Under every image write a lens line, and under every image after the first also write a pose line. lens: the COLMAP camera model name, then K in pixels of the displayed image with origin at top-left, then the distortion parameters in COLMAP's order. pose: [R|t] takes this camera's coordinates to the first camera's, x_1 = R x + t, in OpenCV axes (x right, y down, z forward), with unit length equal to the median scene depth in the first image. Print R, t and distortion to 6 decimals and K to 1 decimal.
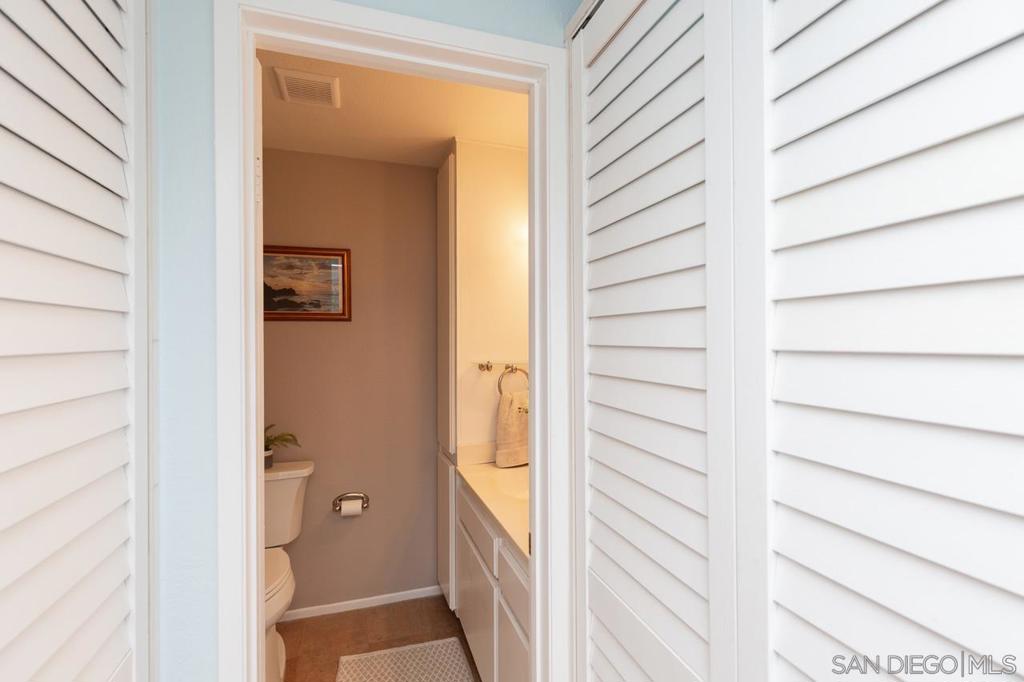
lens RADIAL K [[457.3, 0, 507.0], [0, 457.3, 349.0], [0, 0, 1]] dist [0.005029, -0.002251]
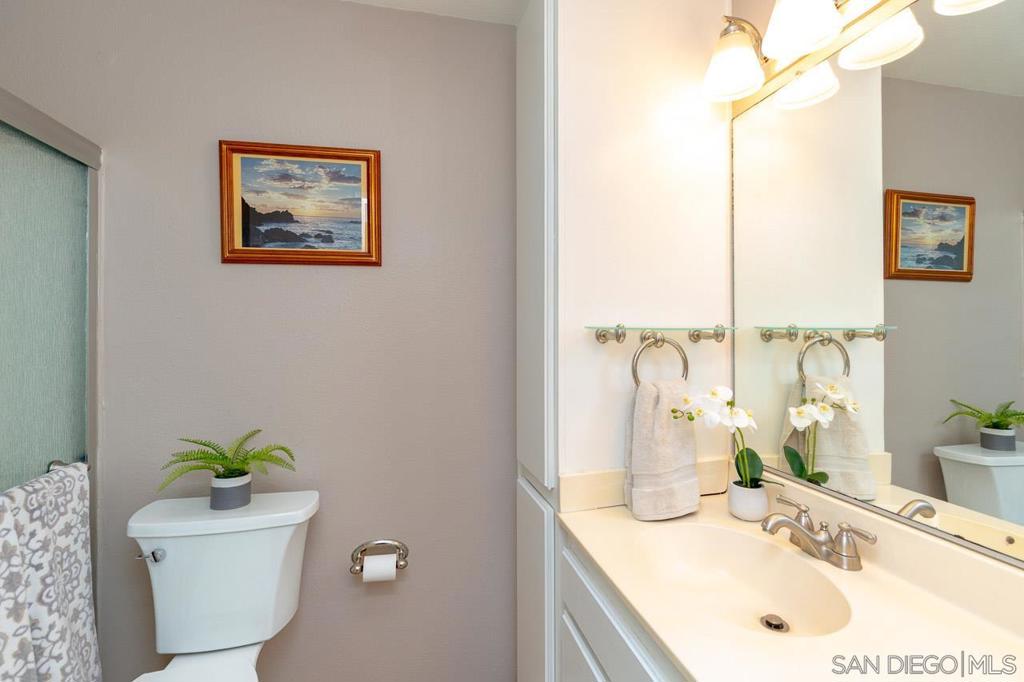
lens RADIAL K [[457.3, 0, 514.8], [0, 457.3, 331.3], [0, 0, 1]] dist [0.005029, -0.002251]
pose [[0.996725, 0.001212, -0.080854, -0.110065], [-0.000911, 0.999993, 0.003753, 0.029197], [0.080858, -0.003667, 0.996719, 0.402243]]
